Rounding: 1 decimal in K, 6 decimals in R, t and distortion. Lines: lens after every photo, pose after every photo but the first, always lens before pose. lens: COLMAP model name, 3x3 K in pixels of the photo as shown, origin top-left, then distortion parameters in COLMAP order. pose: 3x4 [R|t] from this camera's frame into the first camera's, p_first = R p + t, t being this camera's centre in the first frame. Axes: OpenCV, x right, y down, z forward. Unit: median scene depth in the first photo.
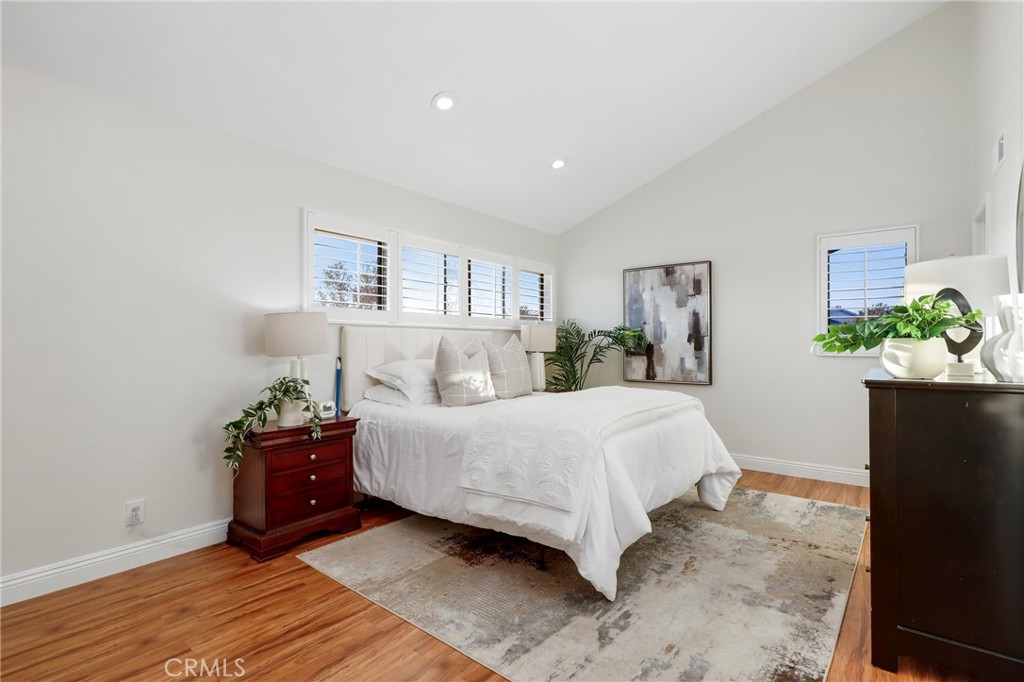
lens RADIAL K [[493.2, 0, 514.2], [0, 493.2, 342.5], [0, 0, 1]] dist [-0.003632, -0.000452]
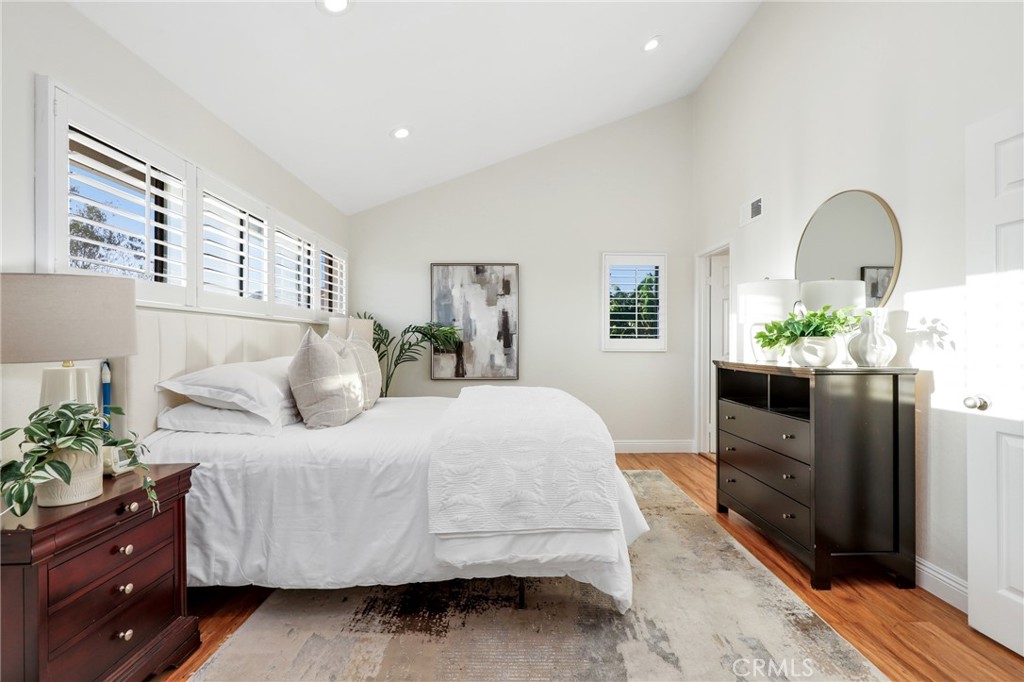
lens RADIAL K [[469.9, 0, 512.3], [0, 469.9, 342.3], [0, 0, 1]] dist [-0.002839, -0.000365]
pose [[0.769128, 0.002775, 0.639089, -0.373395], [-0.004301, 0.999990, 0.000833, 0.006266], [-0.639081, -0.003389, 0.769132, 0.314817]]
